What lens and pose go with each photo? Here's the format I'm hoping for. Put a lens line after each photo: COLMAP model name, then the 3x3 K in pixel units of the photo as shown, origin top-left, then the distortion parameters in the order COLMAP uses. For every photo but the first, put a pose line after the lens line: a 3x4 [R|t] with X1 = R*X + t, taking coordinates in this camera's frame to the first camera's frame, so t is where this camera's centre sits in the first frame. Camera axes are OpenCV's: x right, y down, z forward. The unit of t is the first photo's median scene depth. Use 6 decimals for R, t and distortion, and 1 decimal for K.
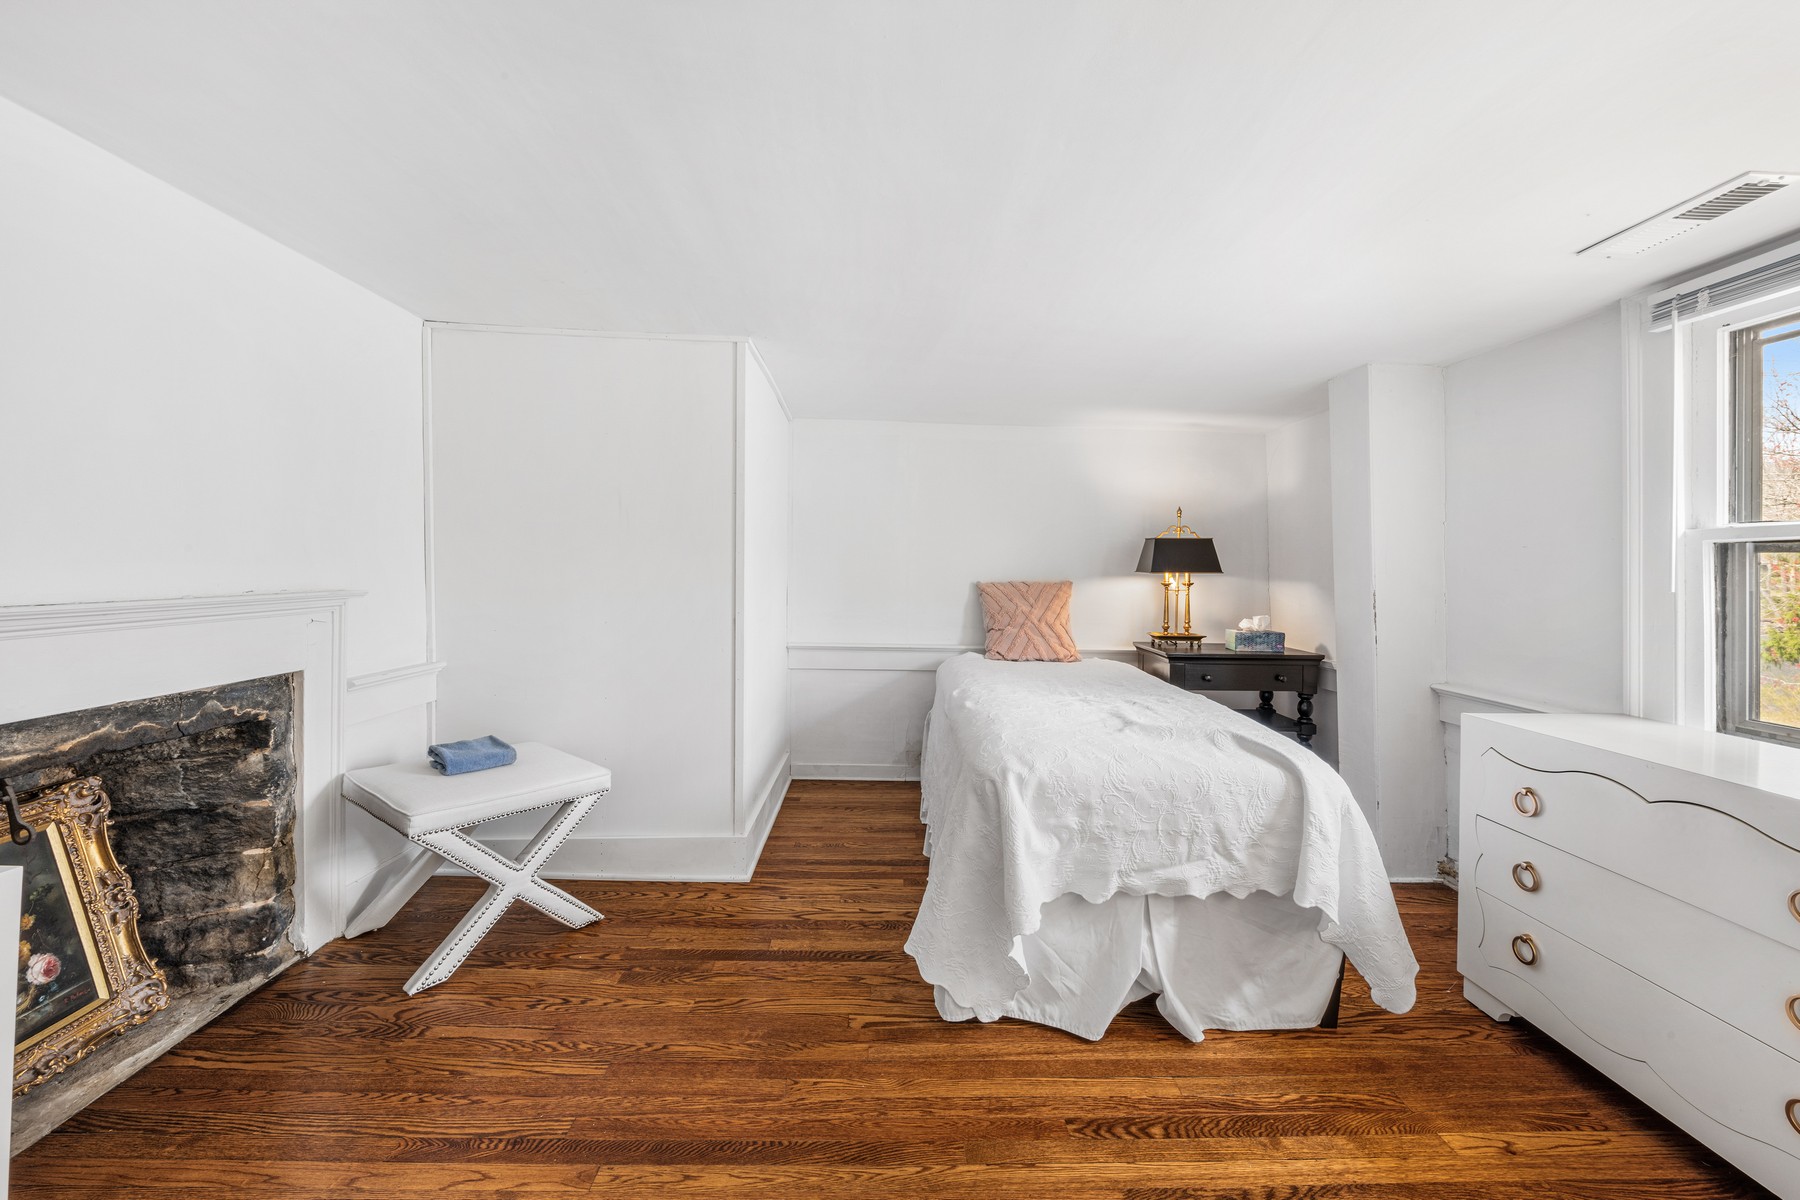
lens RADIAL K [[713.7, 0, 902.6], [0, 713.7, 589.8], [0, 0, 1]] dist [-0.000255, 0.000272]
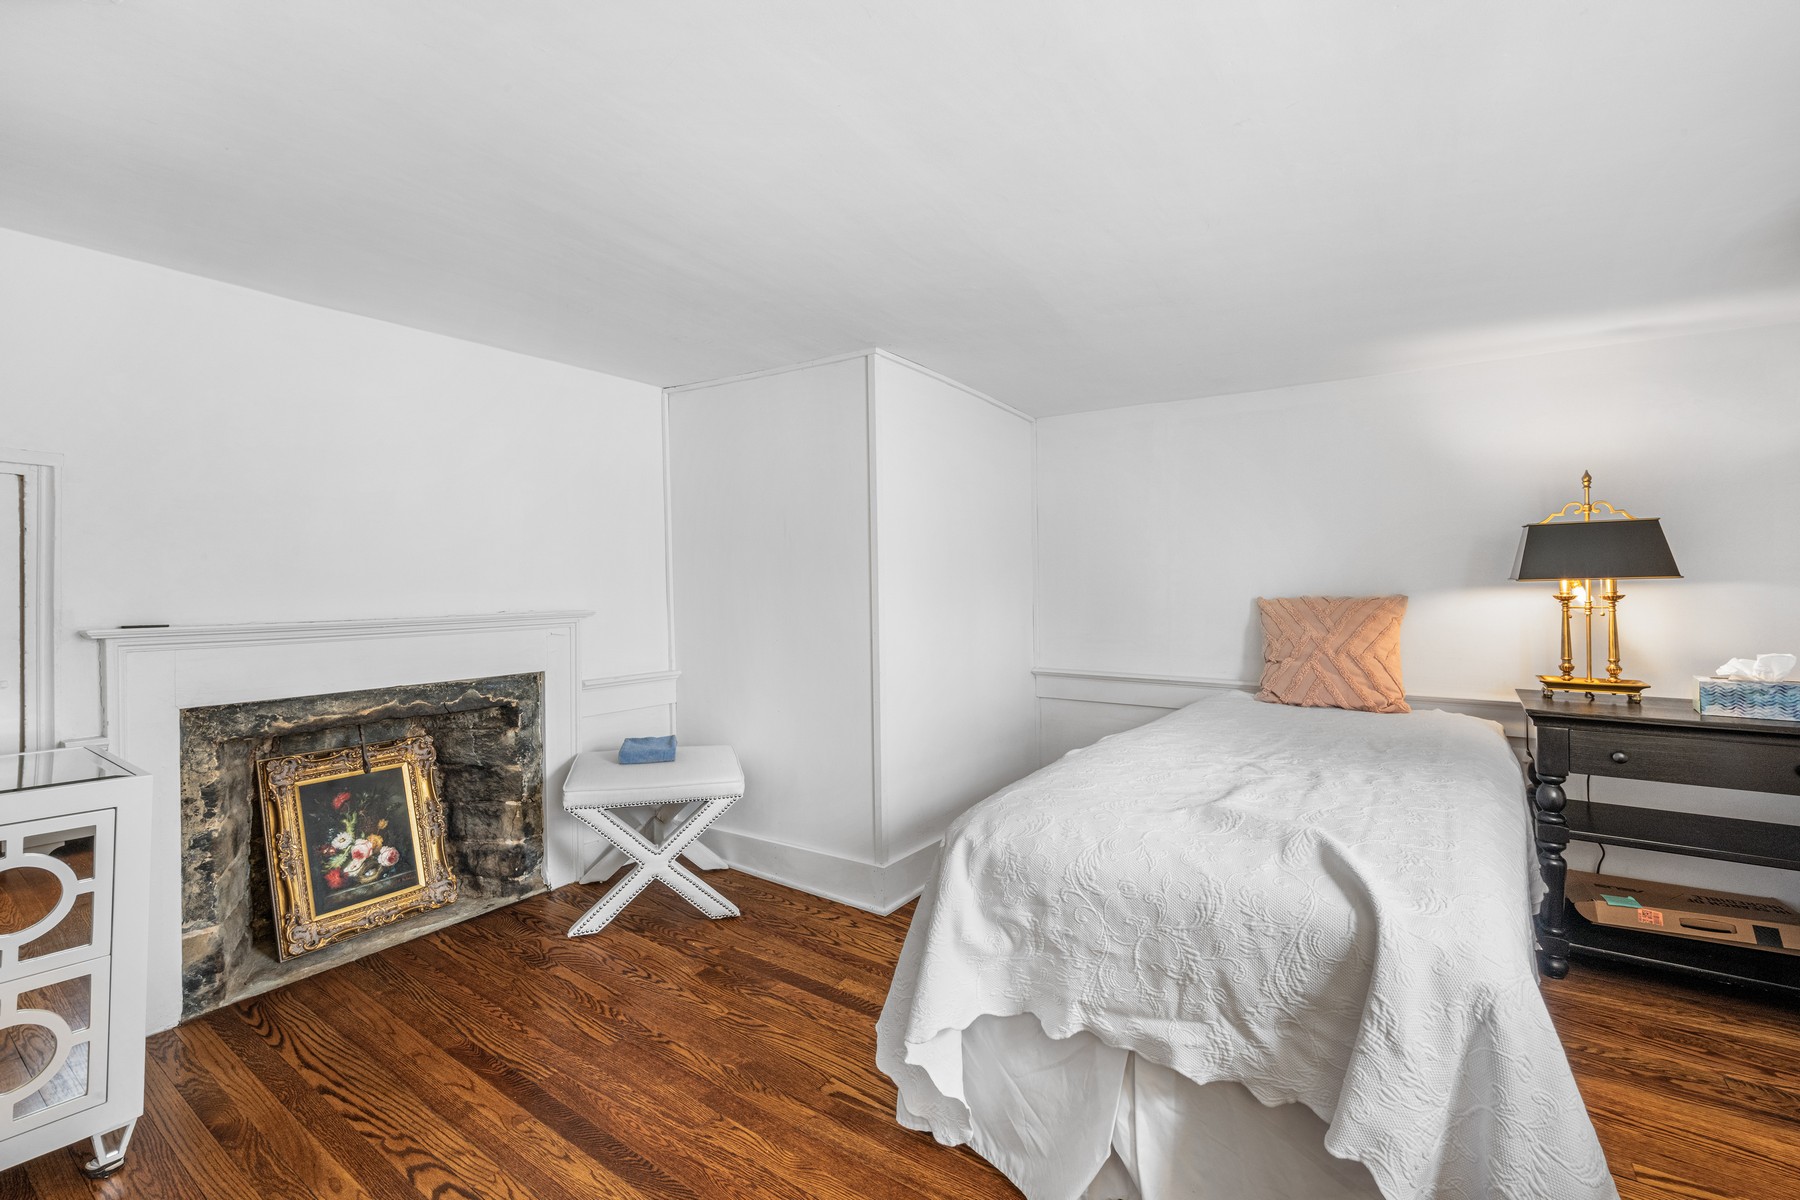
lens RADIAL K [[765.6, 0, 902.1], [0, 765.6, 599.4], [0, 0, 1]] dist [0.002114, -0.000248]
pose [[0.812282, -0.010764, -0.583166, 0.563054], [0.003003, 0.999894, -0.014272, 0.002149], [0.583257, 0.009841, 0.812228, 0.250033]]
